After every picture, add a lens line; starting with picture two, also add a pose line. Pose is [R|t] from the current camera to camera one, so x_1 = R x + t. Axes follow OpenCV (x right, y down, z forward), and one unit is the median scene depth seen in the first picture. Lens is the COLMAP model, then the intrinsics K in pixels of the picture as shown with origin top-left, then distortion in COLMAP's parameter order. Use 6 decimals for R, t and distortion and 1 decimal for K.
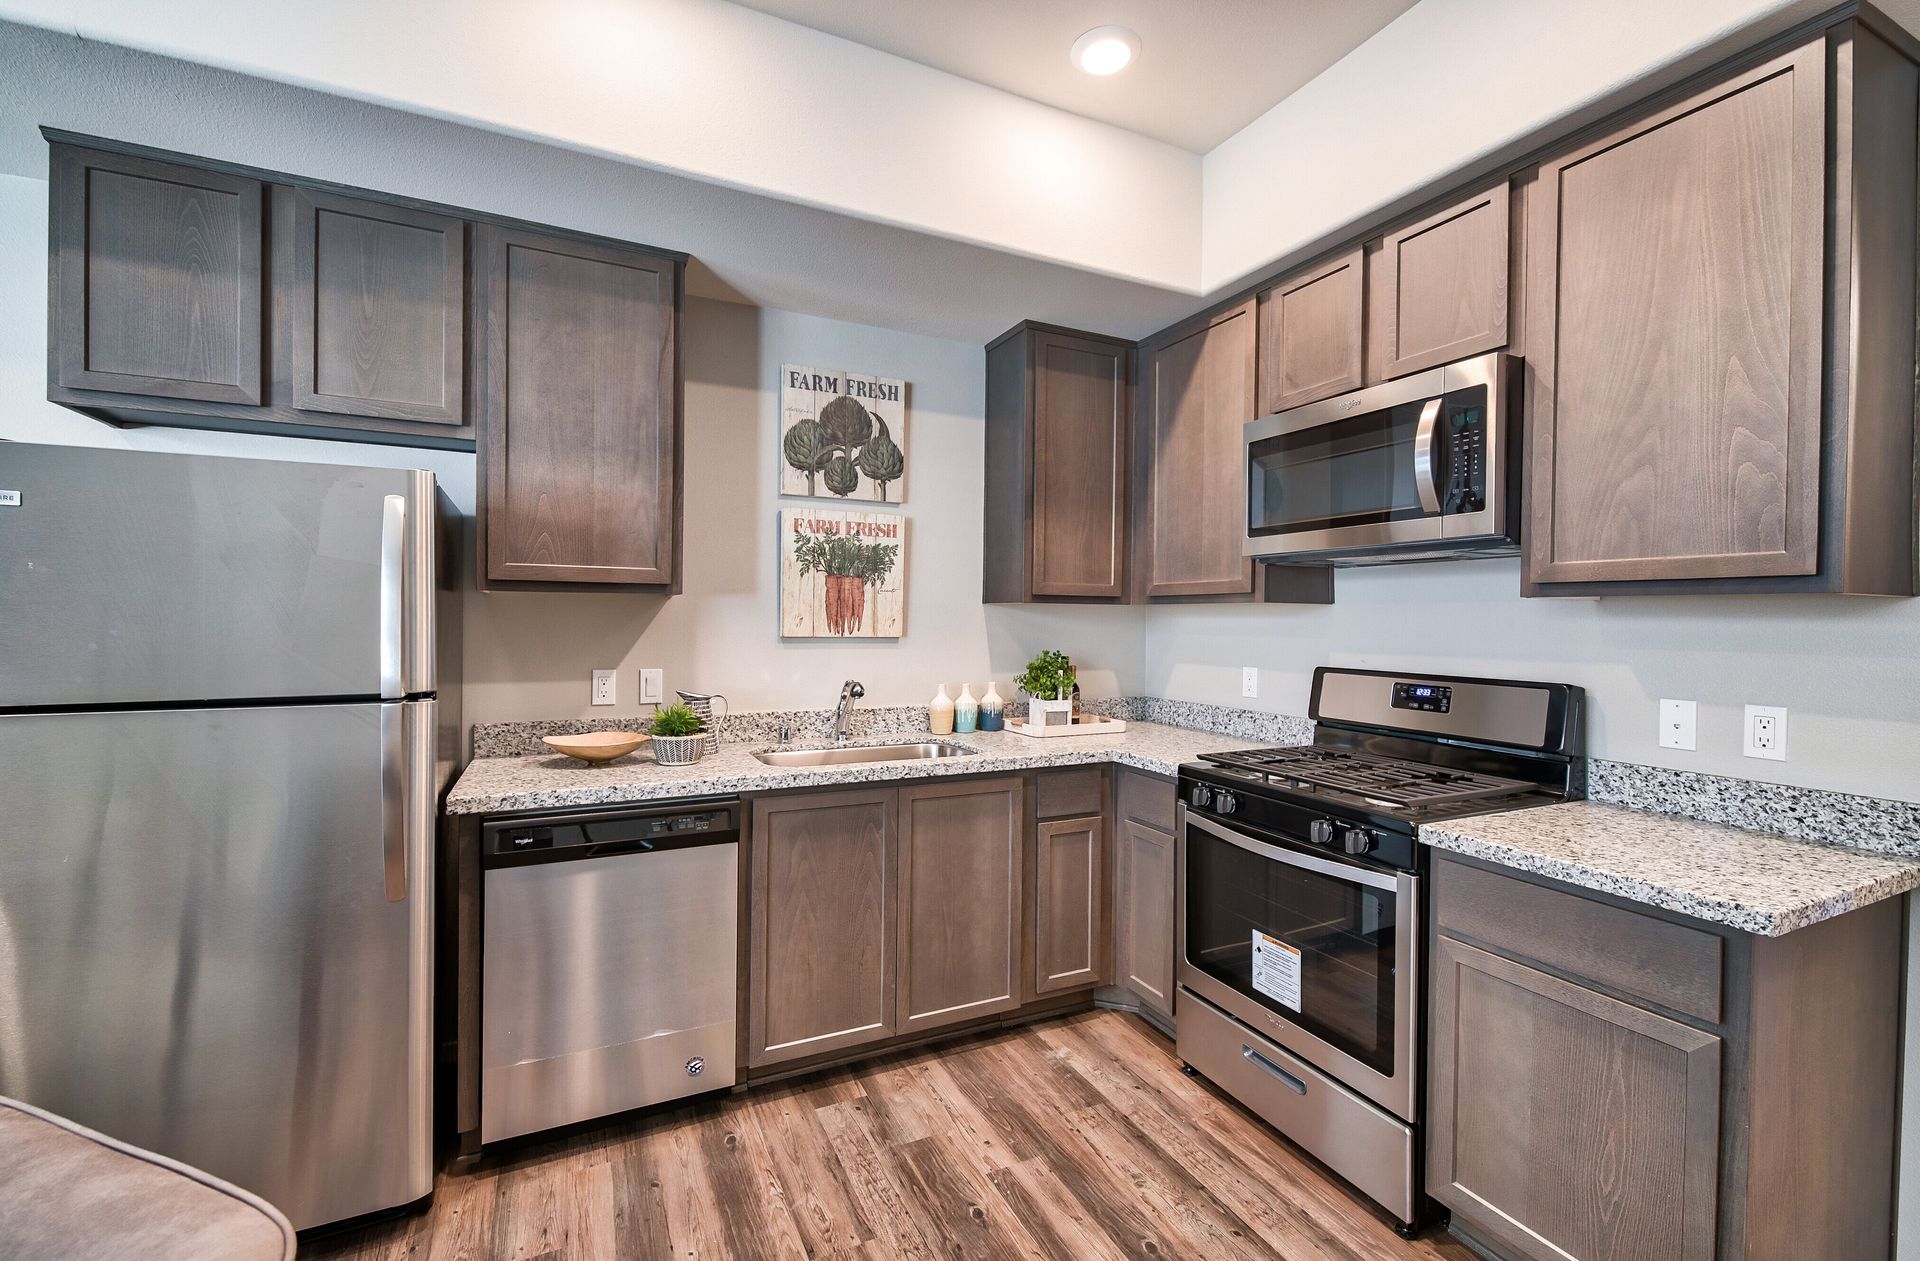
lens RADIAL K [[811.7, 0, 959.2], [0, 811.7, 627.7], [0, 0, 1]] dist [-0.016484, -0.000056]
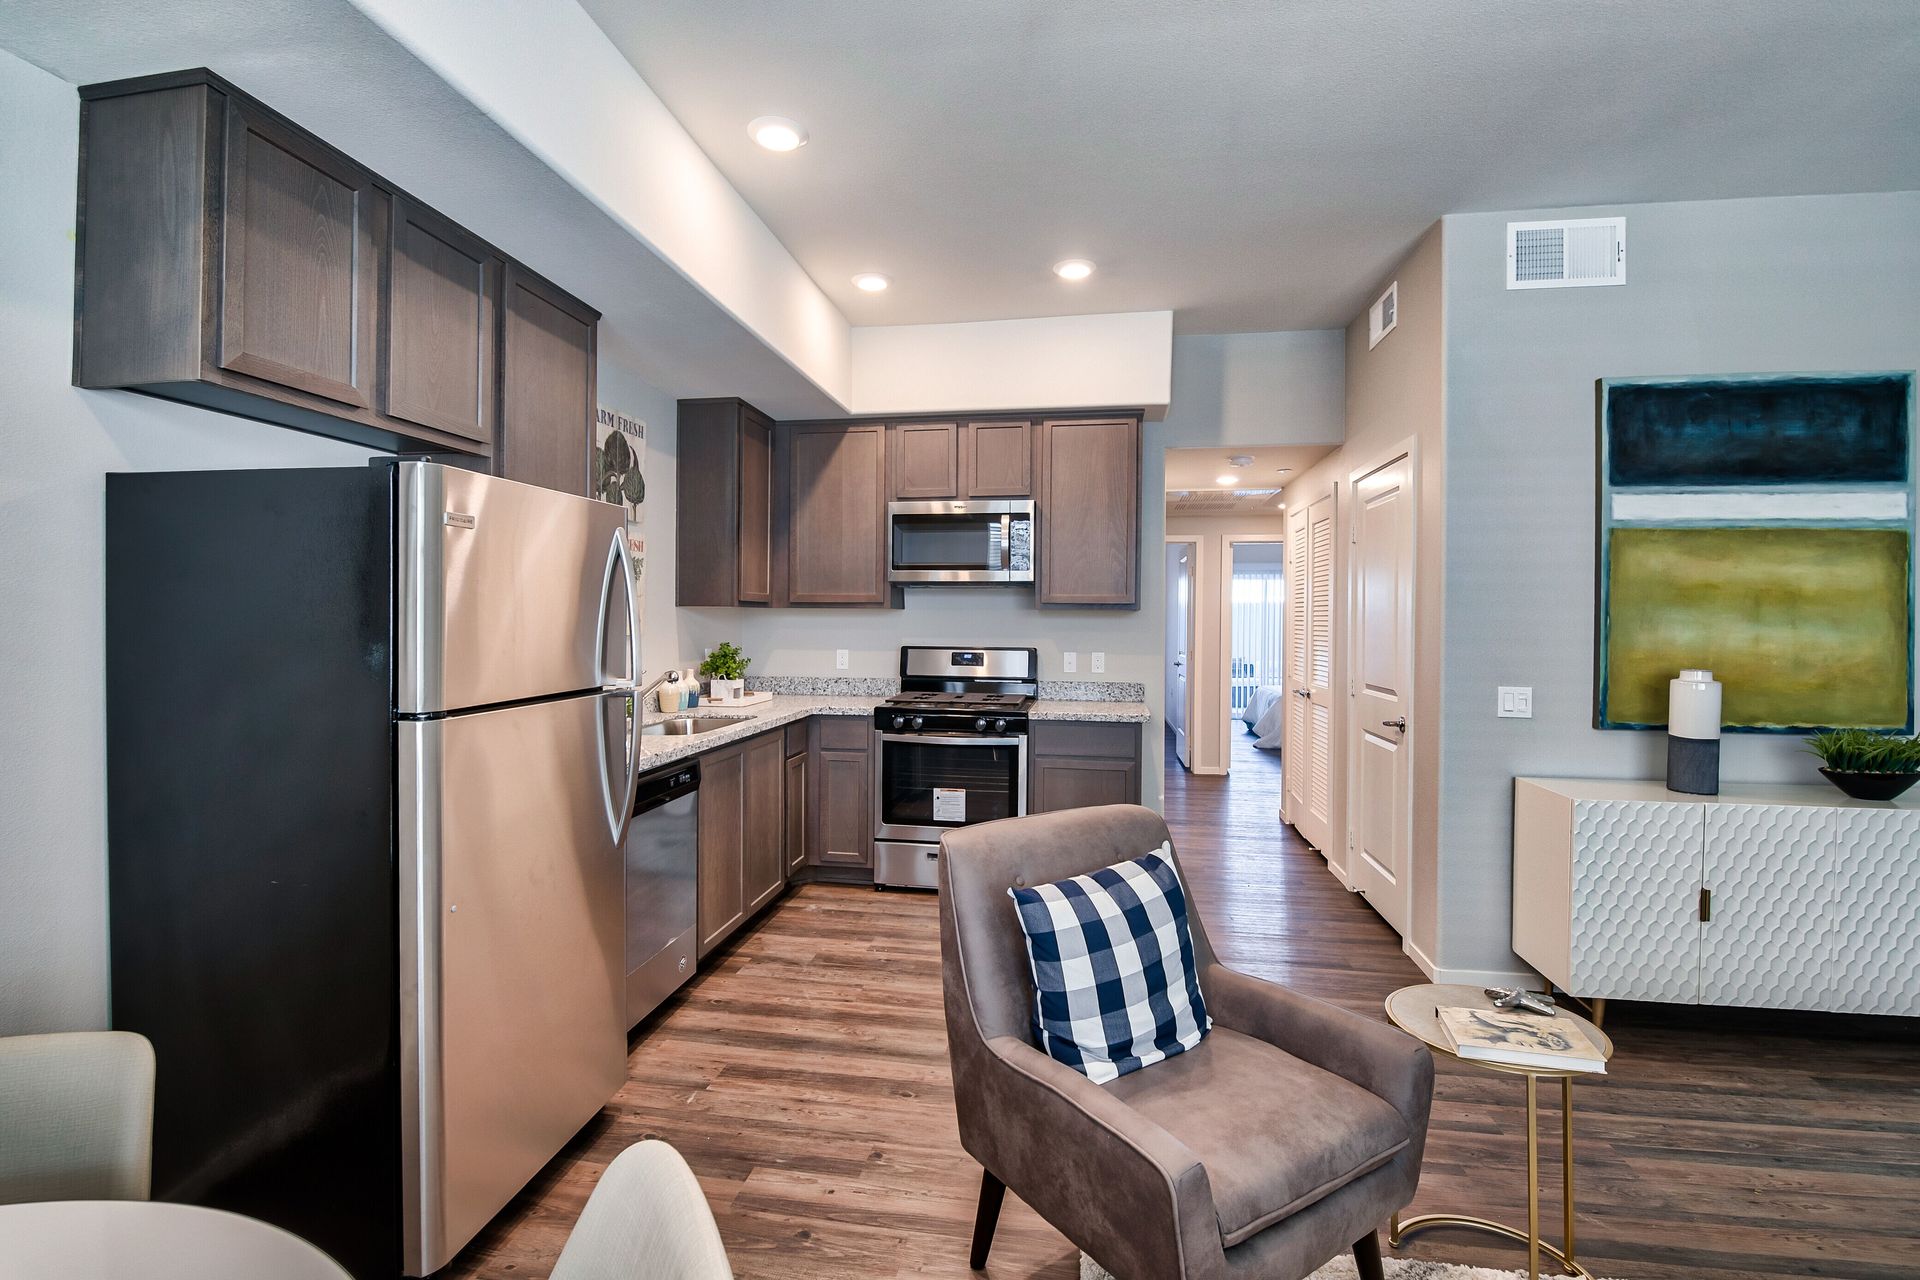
lens RADIAL K [[839.4, 0, 972.4], [0, 839.4, 627.0], [0, 0, 1]] dist [-0.012417, -0.002789]
pose [[0.559729, -0.012560, 0.828580, -0.860888], [0.009319, 0.999917, 0.008861, -0.006028], [-0.828623, 0.002762, 0.559800, -0.097937]]
